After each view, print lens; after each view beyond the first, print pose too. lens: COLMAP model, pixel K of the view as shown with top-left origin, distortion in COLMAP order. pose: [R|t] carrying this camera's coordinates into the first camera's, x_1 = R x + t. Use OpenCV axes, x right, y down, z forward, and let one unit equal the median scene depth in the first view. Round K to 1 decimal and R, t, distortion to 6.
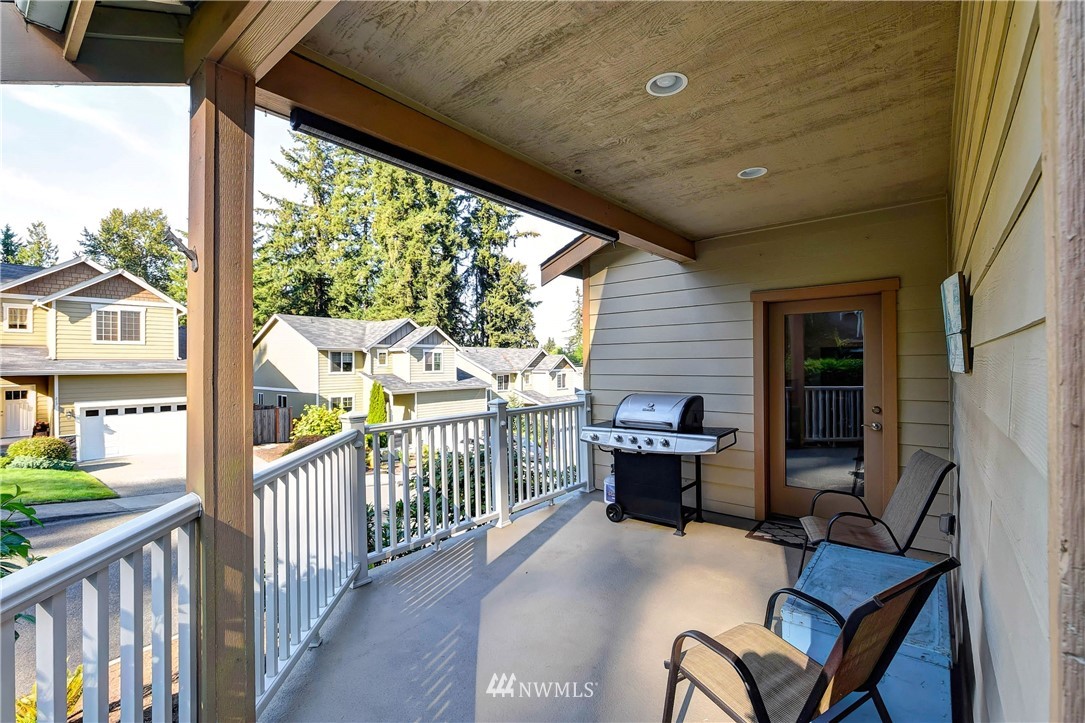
lens RADIAL K [[478.5, 0, 534.1], [0, 478.5, 363.0], [0, 0, 1]] dist [0.011525, -0.007278]
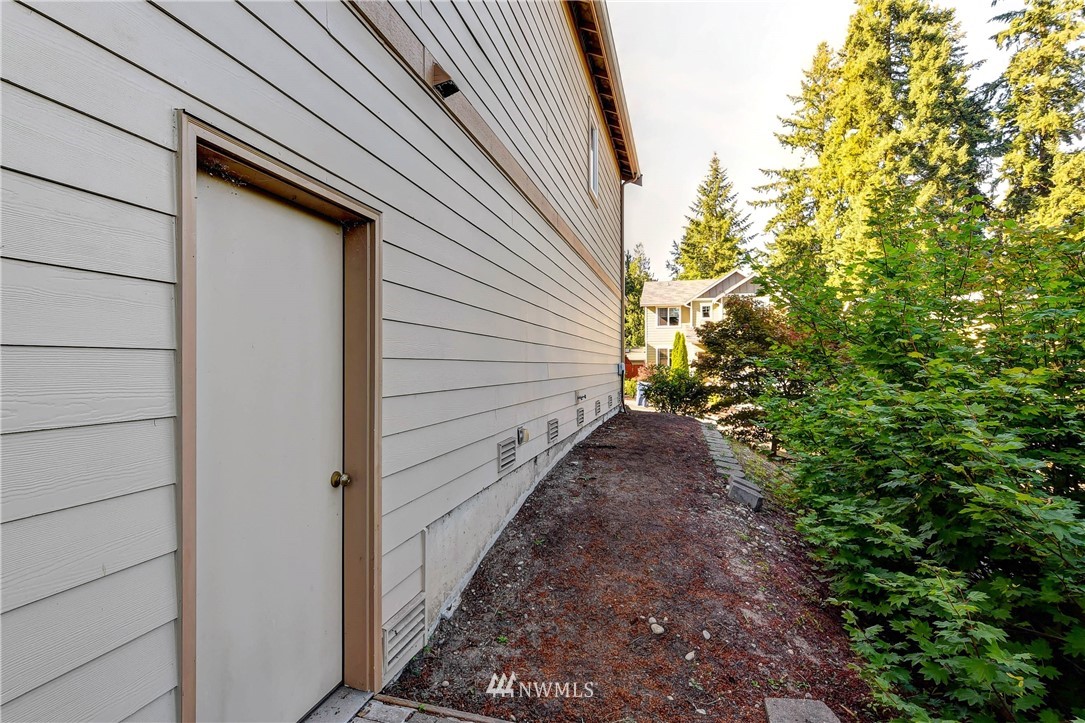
lens RADIAL K [[564.6, 0, 542.5], [0, 564.6, 361.5], [0, 0, 1]] dist [-0.002255, -0.000637]
pose [[0.446623, -0.005907, -0.894703, 0.322434], [0.003211, 0.999982, -0.004999, 0.054485], [0.894716, -0.000640, 0.446634, 0.085657]]
